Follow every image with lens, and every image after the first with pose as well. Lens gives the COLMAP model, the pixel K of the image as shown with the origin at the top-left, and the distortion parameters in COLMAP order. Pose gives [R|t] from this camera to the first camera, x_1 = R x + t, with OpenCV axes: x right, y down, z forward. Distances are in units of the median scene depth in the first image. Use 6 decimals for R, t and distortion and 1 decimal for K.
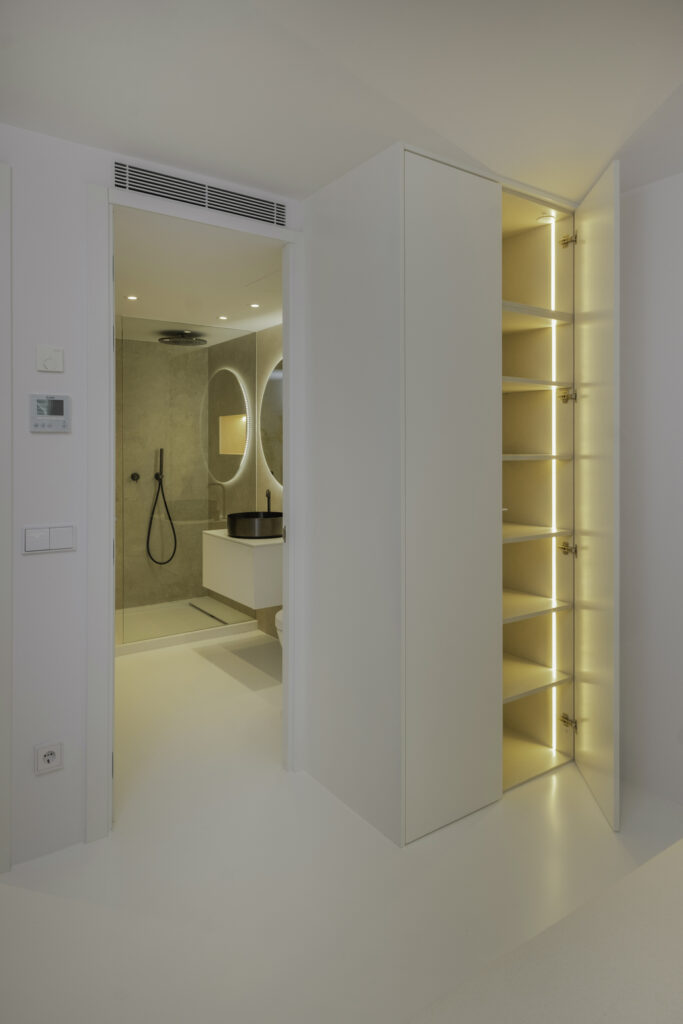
lens RADIAL K [[640.9, 0, 335.7], [0, 640.9, 510.7], [0, 0, 1]] dist [0.015198, 0.008214]
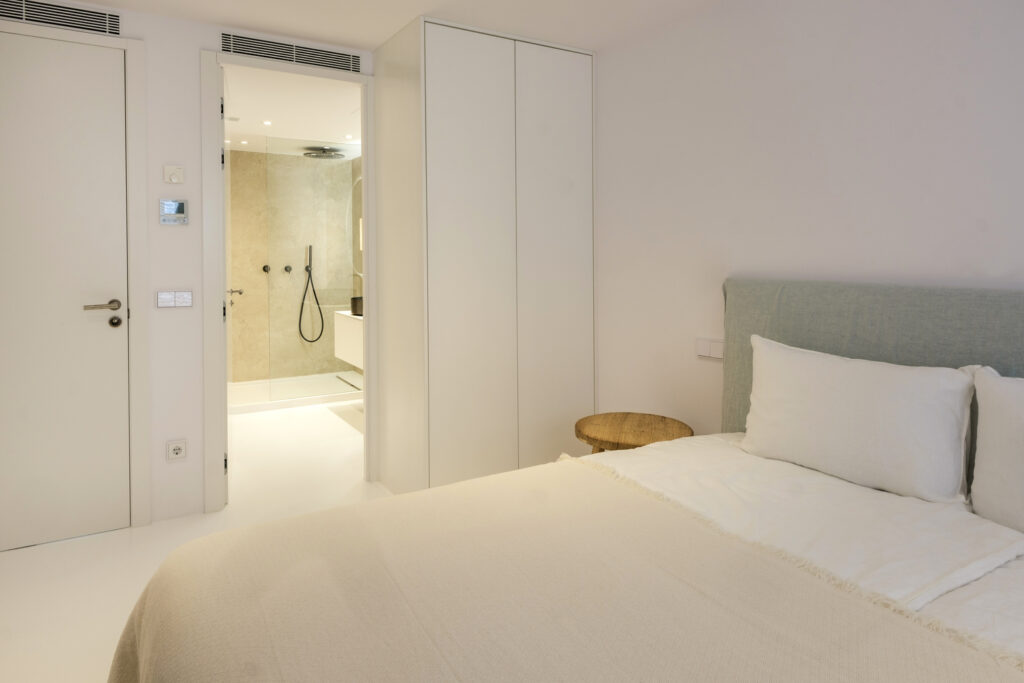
lens RADIAL K [[640.9, 0, 516.4], [0, 640.9, 327.9], [0, 0, 1]] dist [0.015198, 0.008214]
pose [[0.998762, 0.003928, -0.049599, 0.170724], [-0.003060, 0.999841, 0.017575, 0.034603], [0.049660, -0.017402, 0.998615, -0.177502]]
